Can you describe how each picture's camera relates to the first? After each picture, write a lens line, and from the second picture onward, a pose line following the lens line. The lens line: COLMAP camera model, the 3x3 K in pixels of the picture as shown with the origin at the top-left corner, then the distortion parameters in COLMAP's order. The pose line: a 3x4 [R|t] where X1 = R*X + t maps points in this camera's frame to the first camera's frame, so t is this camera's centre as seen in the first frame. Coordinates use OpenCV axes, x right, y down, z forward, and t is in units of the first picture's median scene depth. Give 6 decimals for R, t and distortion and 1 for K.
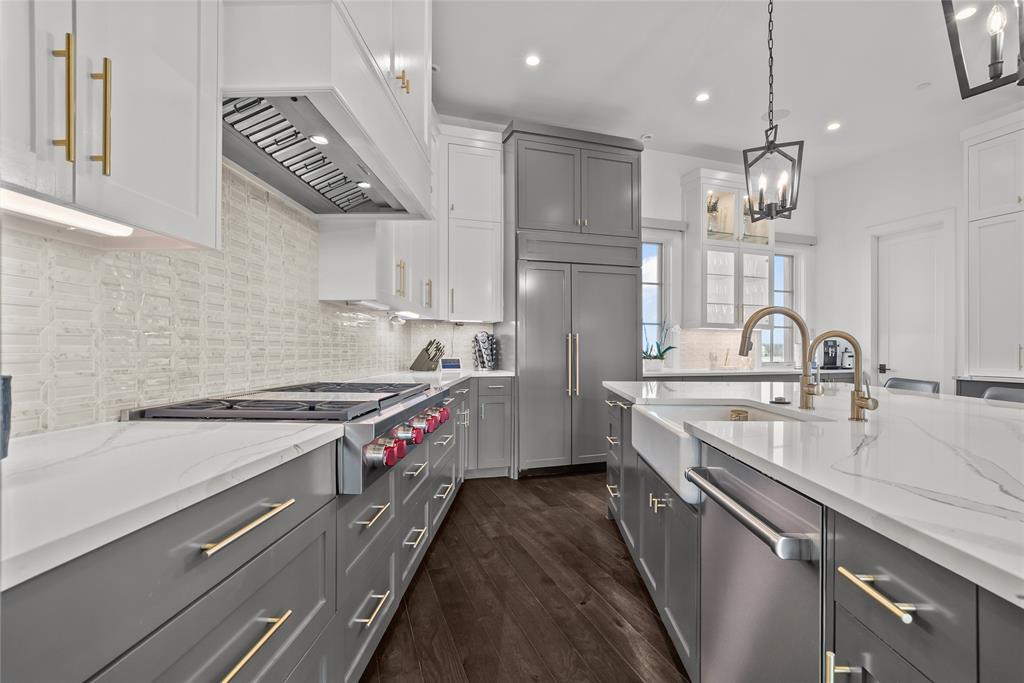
lens RADIAL K [[481.3, 0, 512.2], [0, 481.3, 347.8], [0, 0, 1]] dist [-0.009451, 0.004181]
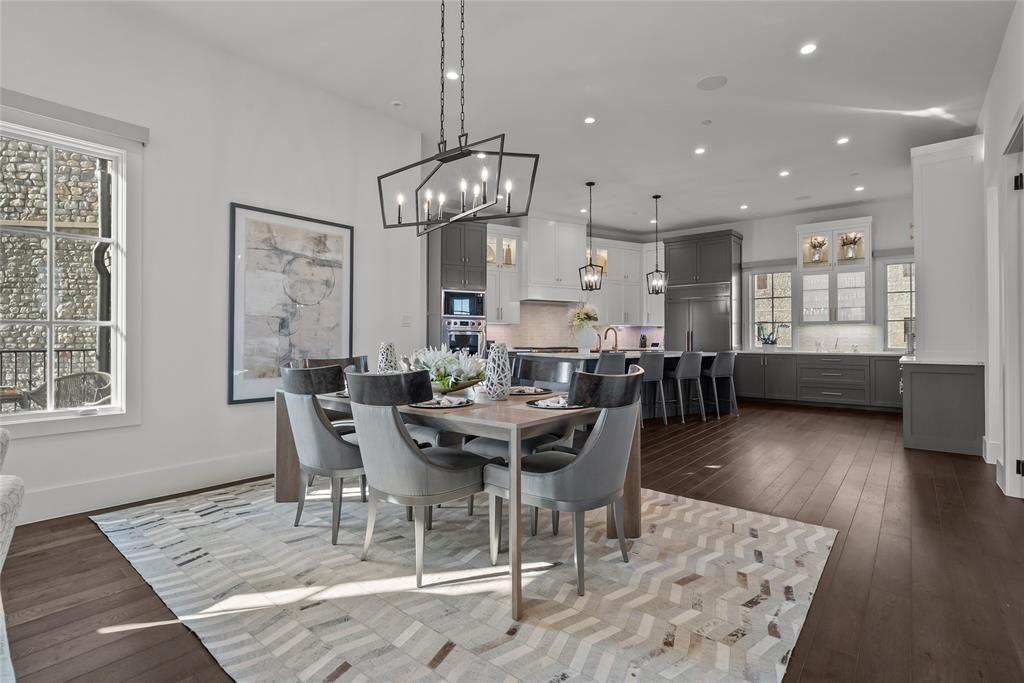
lens RADIAL K [[481.3, 0, 518.4], [0, 481.3, 332.7], [0, 0, 1]] dist [-0.009451, 0.004181]
pose [[0.524849, -0.011141, -0.851122, 1.244015], [0.002241, 0.999929, -0.011706, 0.001371], [0.851192, 0.004236, 0.524837, -0.622693]]
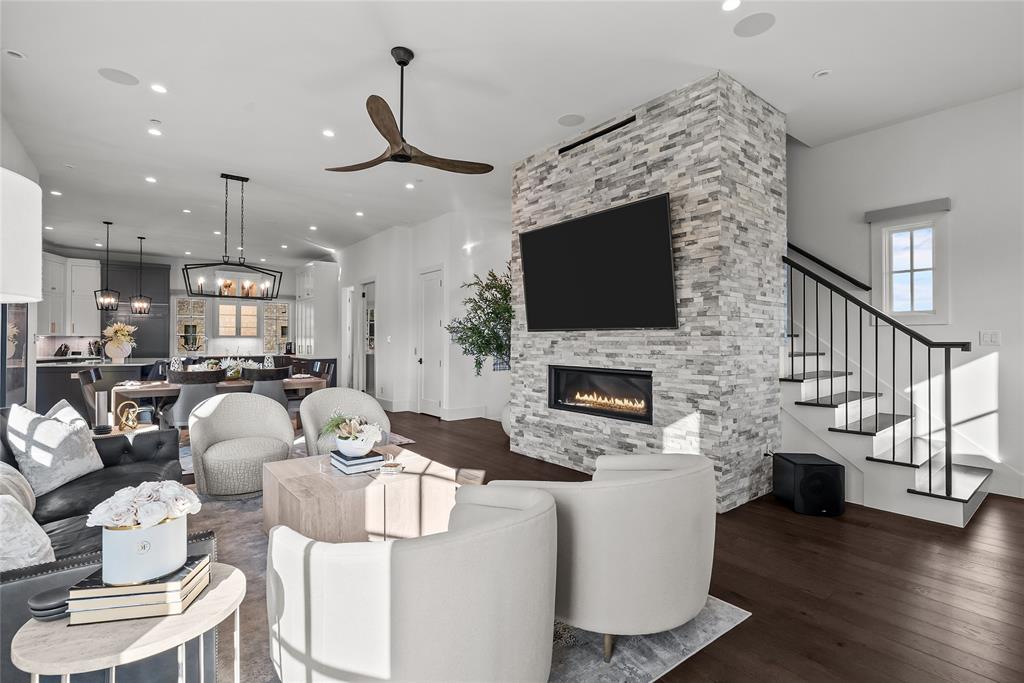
lens RADIAL K [[481.3, 0, 512.1], [0, 481.3, 335.2], [0, 0, 1]] dist [-0.009451, 0.004181]
pose [[0.945858, 0.001683, 0.324578, 0.994520], [0.000919, 0.999969, -0.007863, -0.032133], [-0.324581, 0.007735, 0.945826, -1.699998]]
